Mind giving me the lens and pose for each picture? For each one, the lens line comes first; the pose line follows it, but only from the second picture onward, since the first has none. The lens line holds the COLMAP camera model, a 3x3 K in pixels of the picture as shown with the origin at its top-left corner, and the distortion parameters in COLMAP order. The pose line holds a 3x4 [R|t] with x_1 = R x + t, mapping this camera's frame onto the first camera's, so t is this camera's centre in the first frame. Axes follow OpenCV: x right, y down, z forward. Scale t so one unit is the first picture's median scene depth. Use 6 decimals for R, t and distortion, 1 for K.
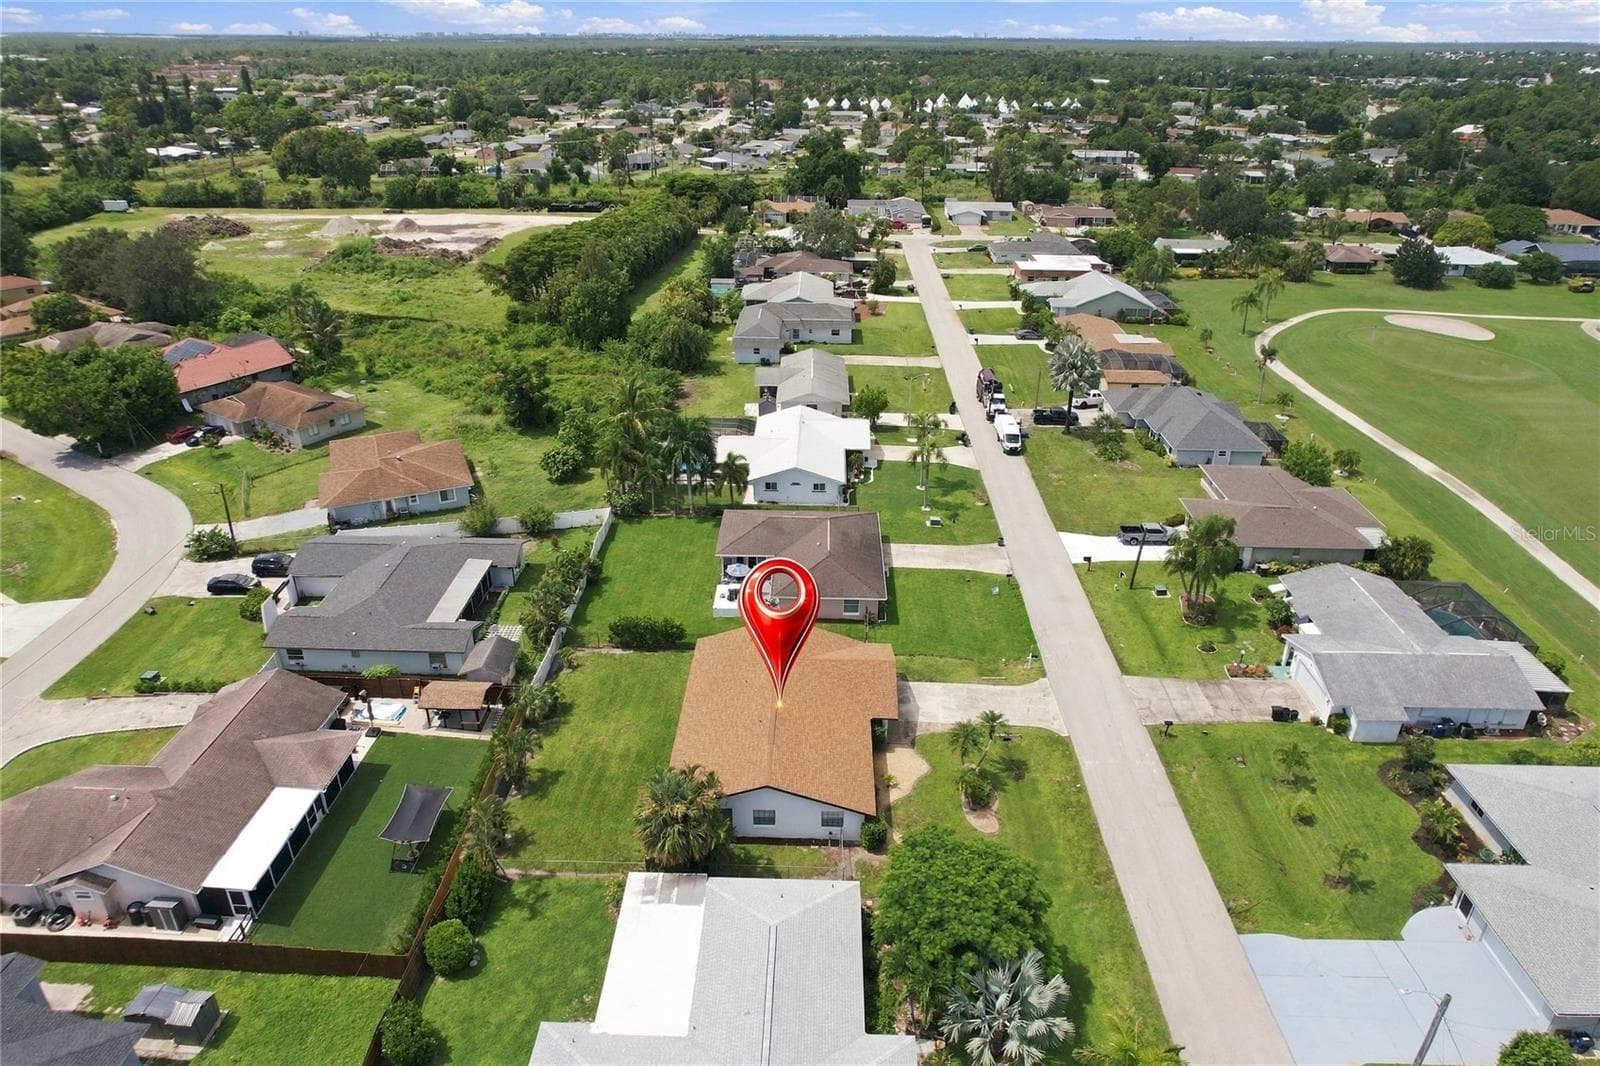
lens RADIAL K [[1032.5, 0, 800.0], [0, 1032.5, 533.0], [0, 0, 1]] dist [-0.104451, 0.038089]
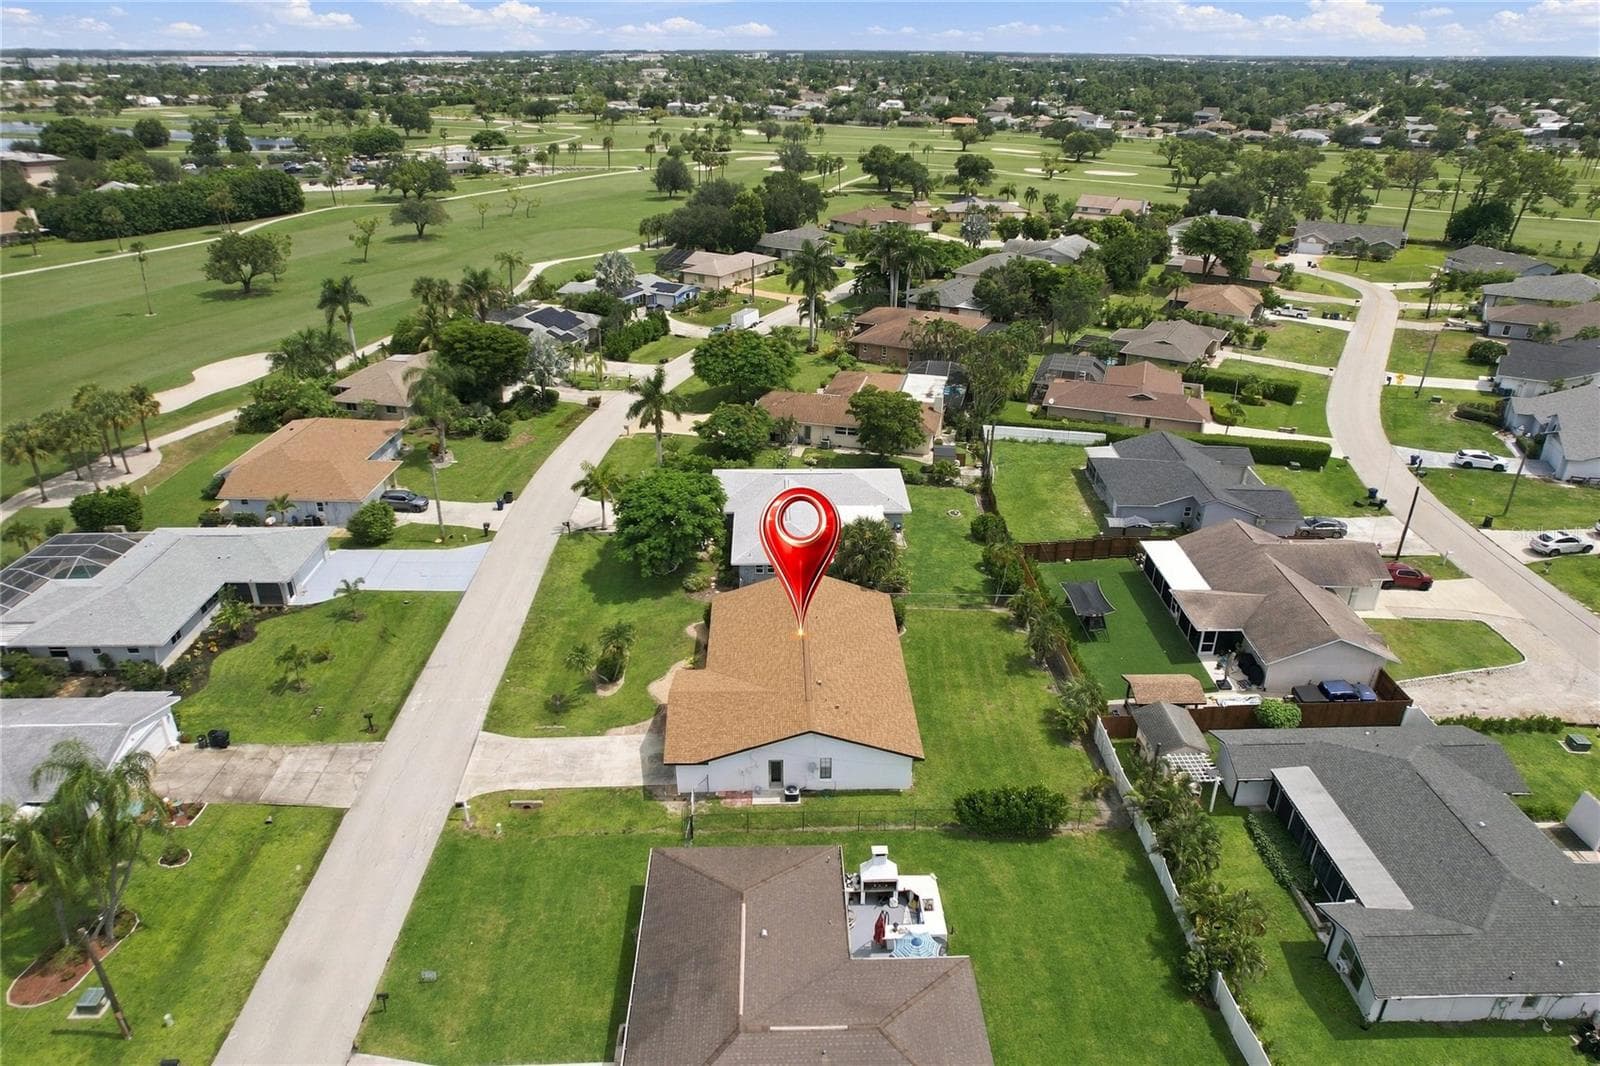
lens RADIAL K [[1032.5, 0, 800.0], [0, 1032.5, 533.0], [0, 0, 1]] dist [-0.104451, 0.038089]
pose [[-0.998657, 0.011437, -0.050536, 0.021913], [-0.031887, 0.633094, 0.773418, -0.523661], [0.040839, 0.773990, -0.631879, 1.237771]]
